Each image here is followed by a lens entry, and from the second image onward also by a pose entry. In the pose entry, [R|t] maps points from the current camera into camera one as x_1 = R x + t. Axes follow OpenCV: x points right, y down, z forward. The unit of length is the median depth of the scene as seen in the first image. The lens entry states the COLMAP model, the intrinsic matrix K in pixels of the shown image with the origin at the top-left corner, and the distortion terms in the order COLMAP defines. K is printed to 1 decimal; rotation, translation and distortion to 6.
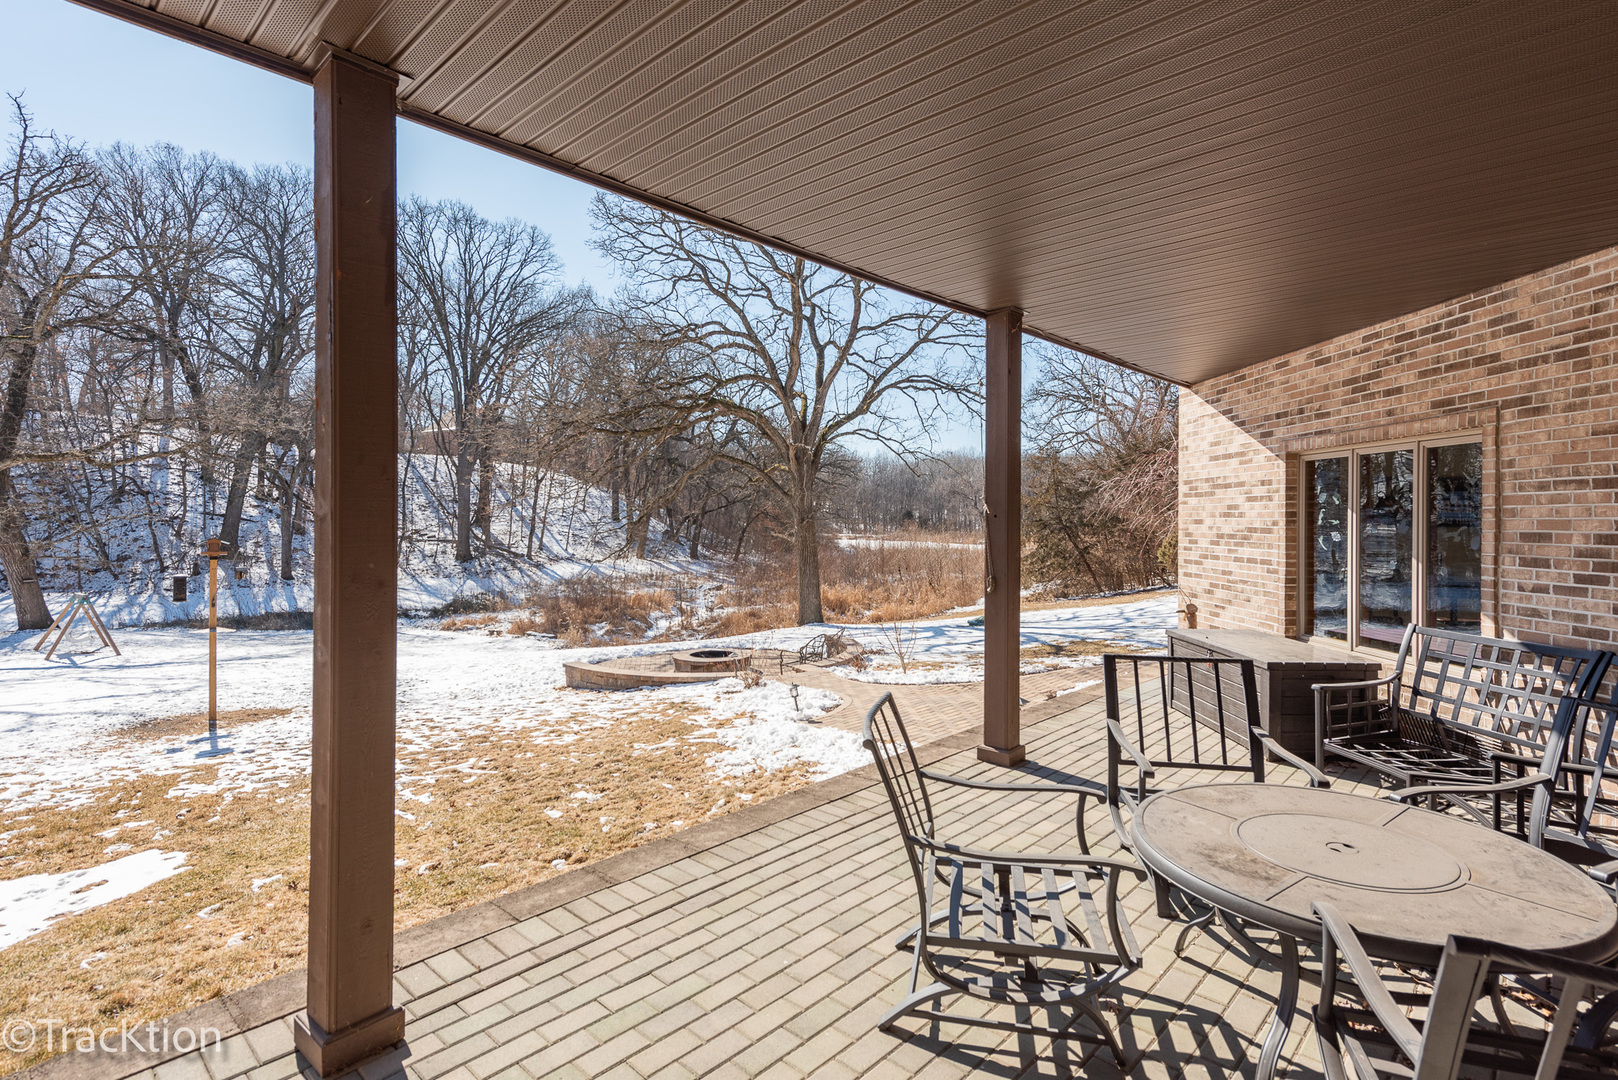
lens RADIAL K [[808.1, 0, 811.7], [0, 808.1, 516.3], [0, 0, 1]] dist [0.004468, 0.000375]
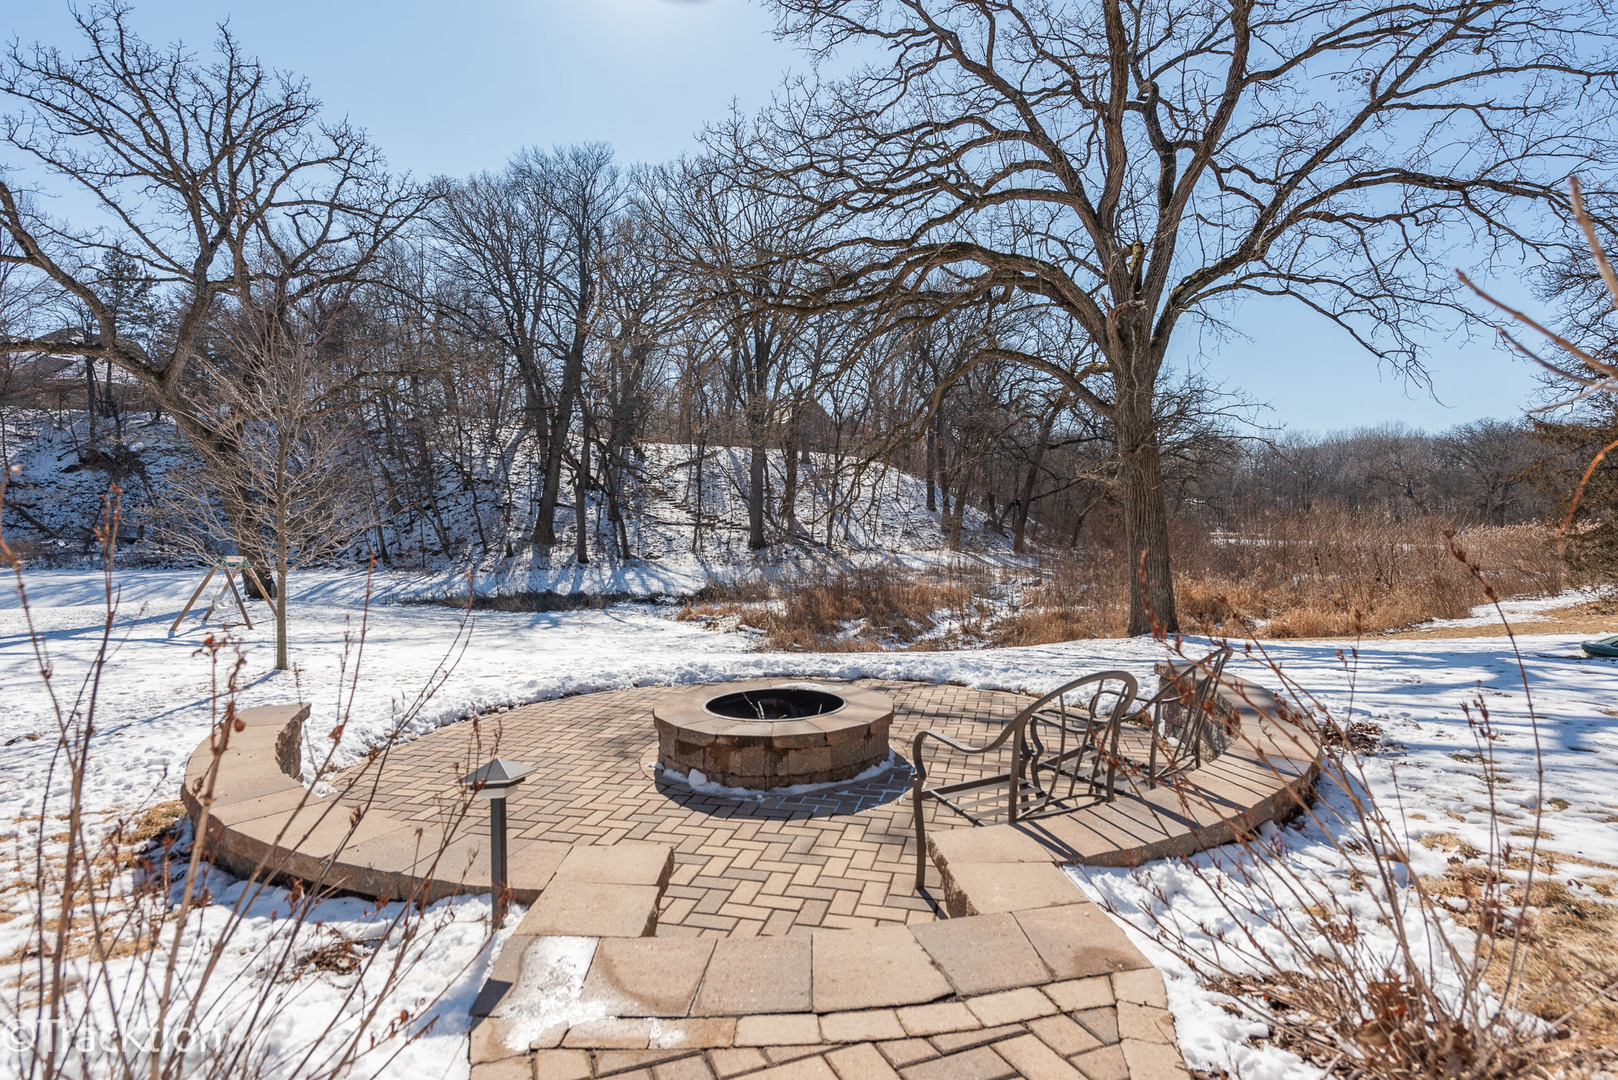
lens RADIAL K [[808.1, 0, 811.7], [0, 808.1, 516.3], [0, 0, 1]] dist [0.004468, 0.000375]
pose [[0.911421, -0.009771, -0.411358, 0.011412], [0.007527, 0.999947, -0.007075, 0.041493], [0.411406, 0.003352, 0.911446, 0.300776]]
